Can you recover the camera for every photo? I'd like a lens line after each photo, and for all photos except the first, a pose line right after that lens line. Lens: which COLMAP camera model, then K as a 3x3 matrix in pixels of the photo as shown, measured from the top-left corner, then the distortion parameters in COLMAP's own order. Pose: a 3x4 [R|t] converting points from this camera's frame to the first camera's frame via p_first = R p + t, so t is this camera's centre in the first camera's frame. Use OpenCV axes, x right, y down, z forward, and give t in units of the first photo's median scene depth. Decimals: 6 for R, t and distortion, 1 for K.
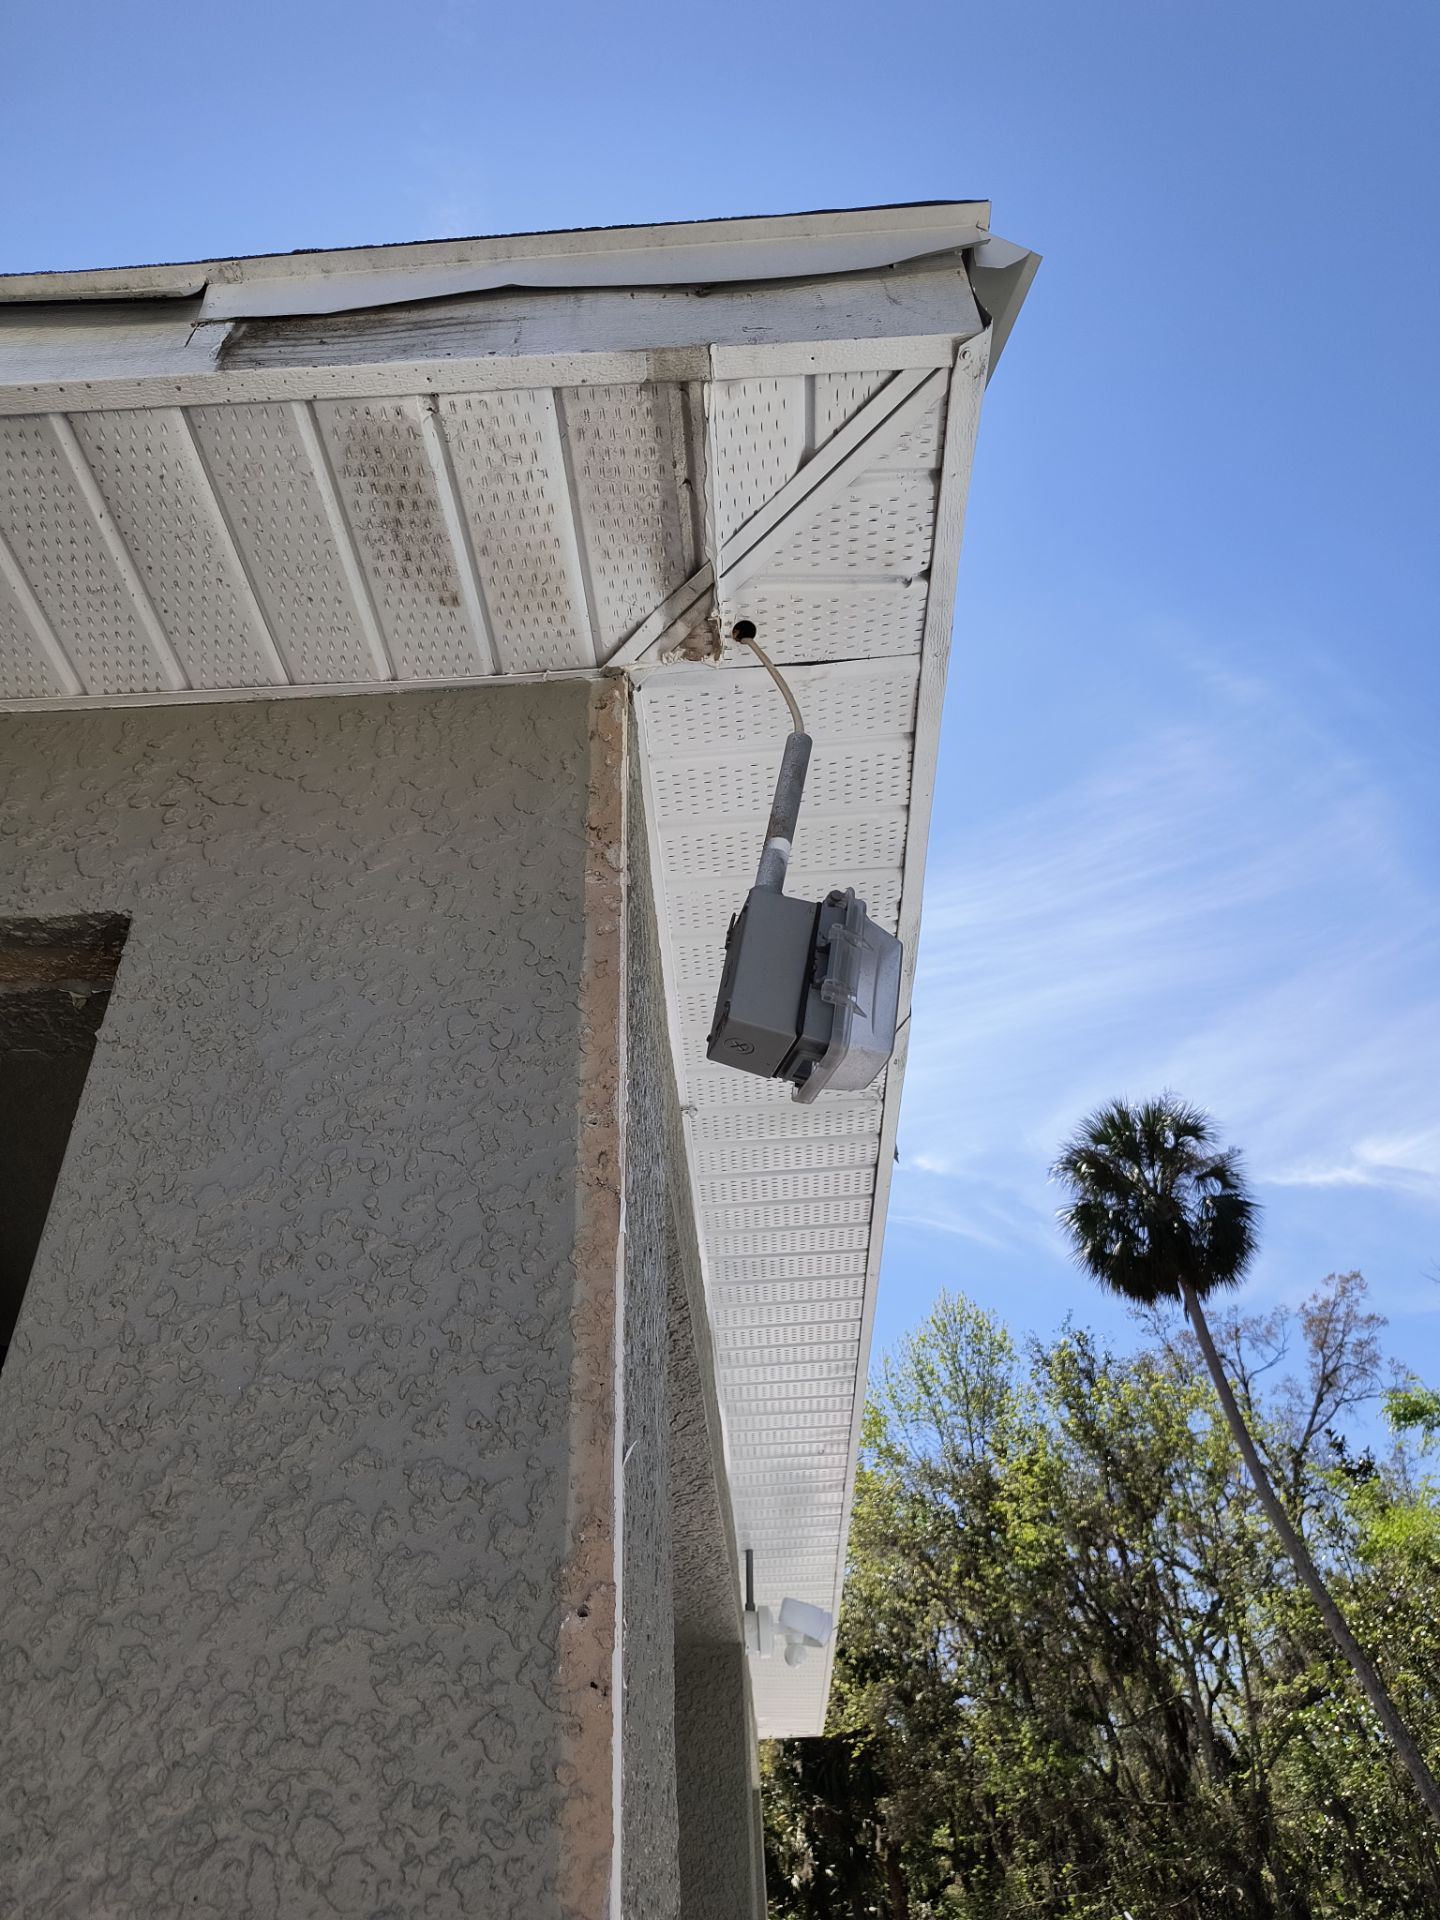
lens RADIAL K [[1334.0, 0, 713.2], [0, 1334.0, 952.6], [0, 0, 1]] dist [0.055730, -0.085324]
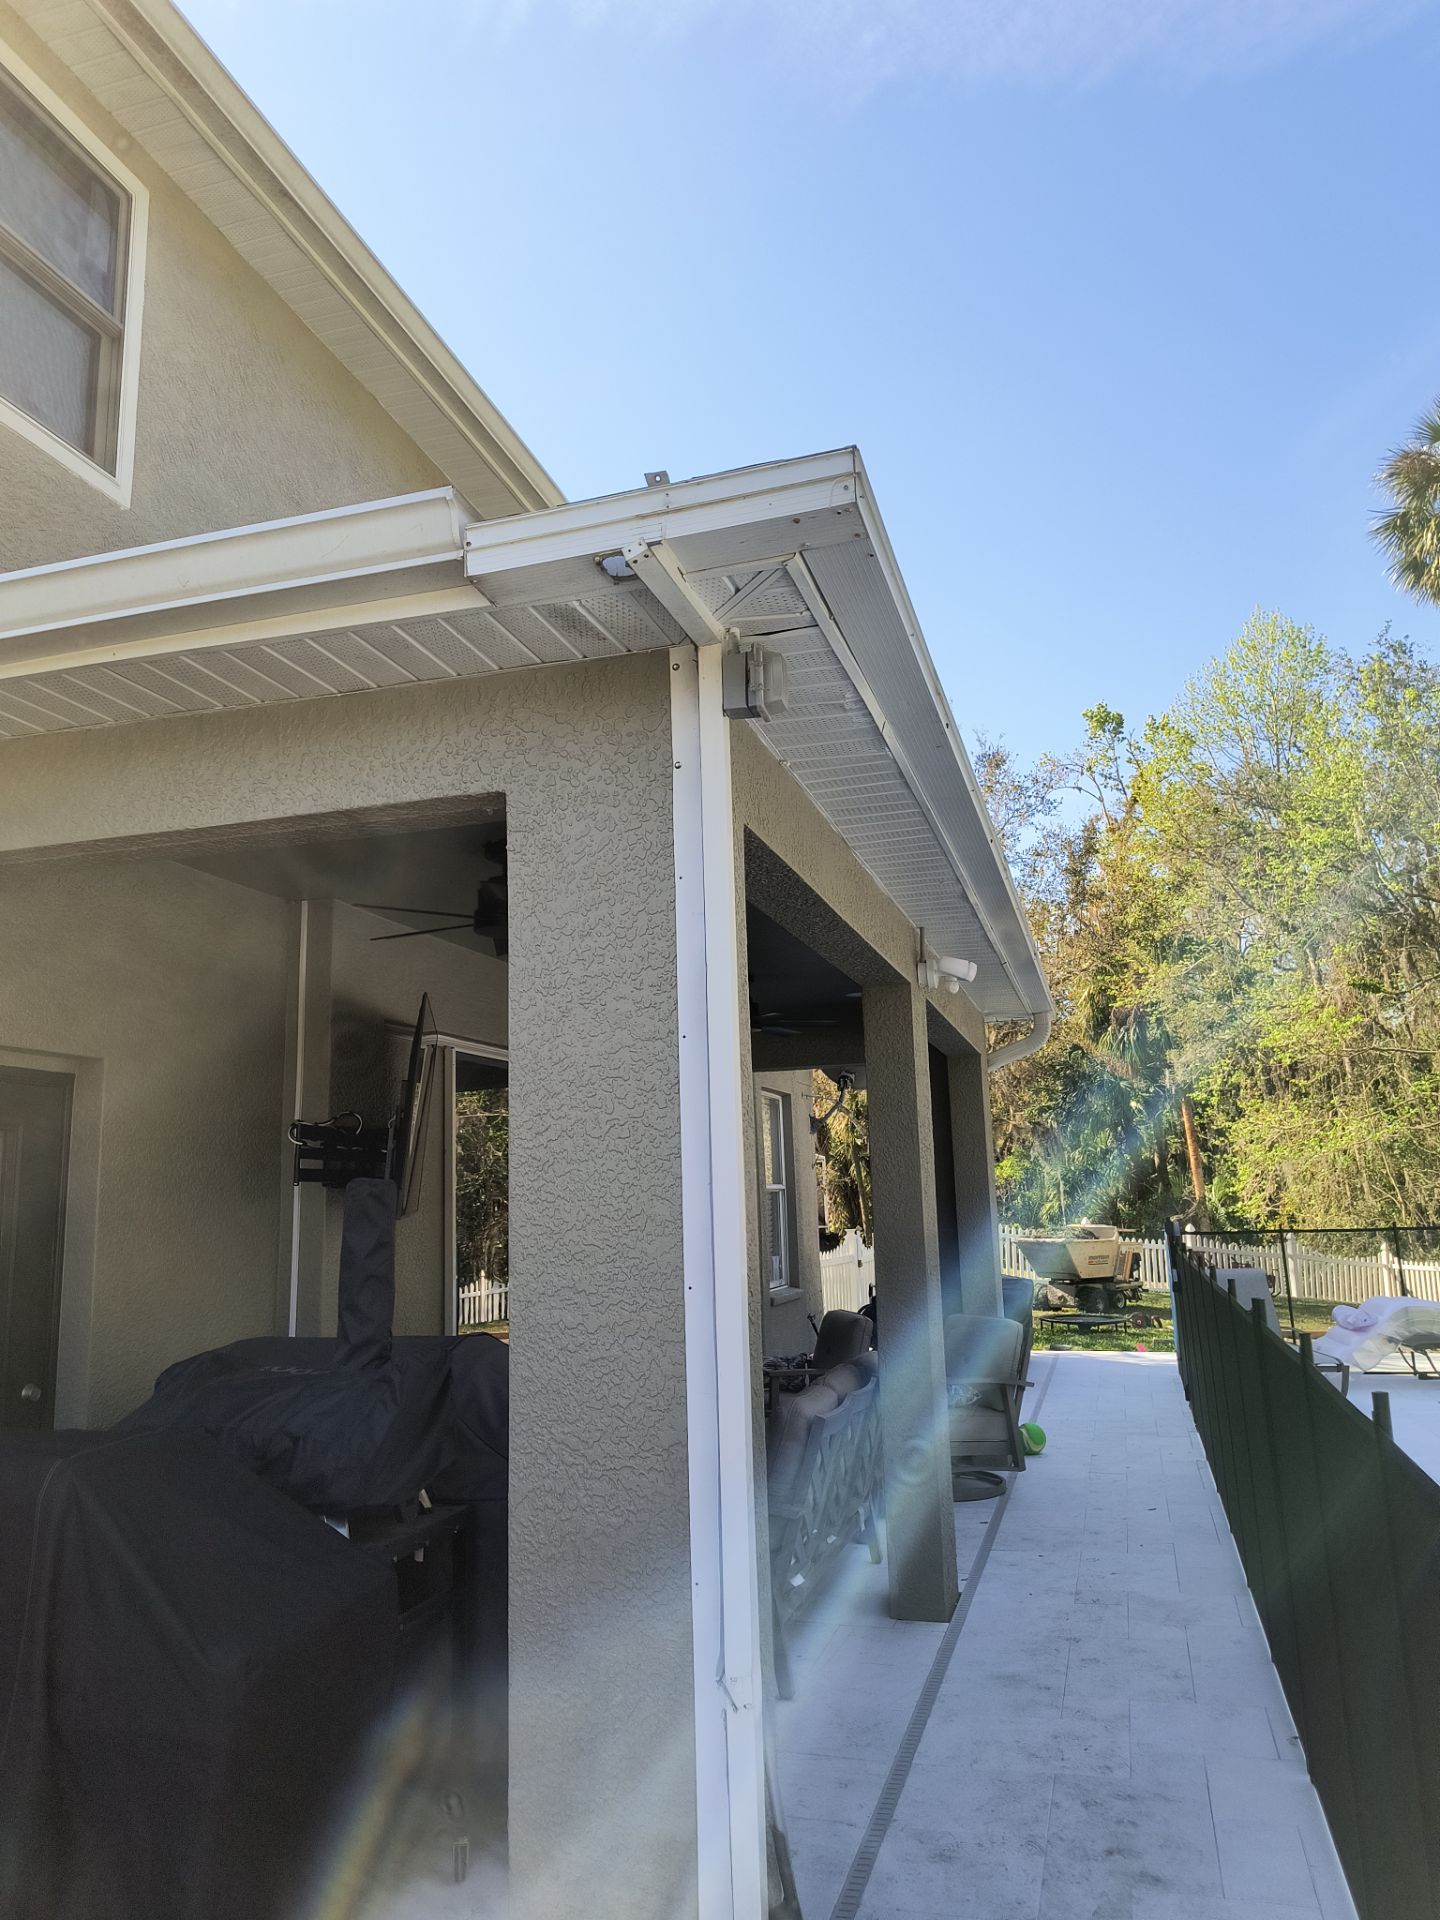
lens RADIAL K [[1324.4, 0, 703.7], [0, 1324.4, 967.9], [0, 0, 1]] dist [0.009849, 0.000633]
pose [[0.967902, -0.034905, -0.248894, 0.513528], [0.149108, 0.876947, 0.456870, -0.781587], [0.202320, -0.479318, 0.854003, -1.161926]]
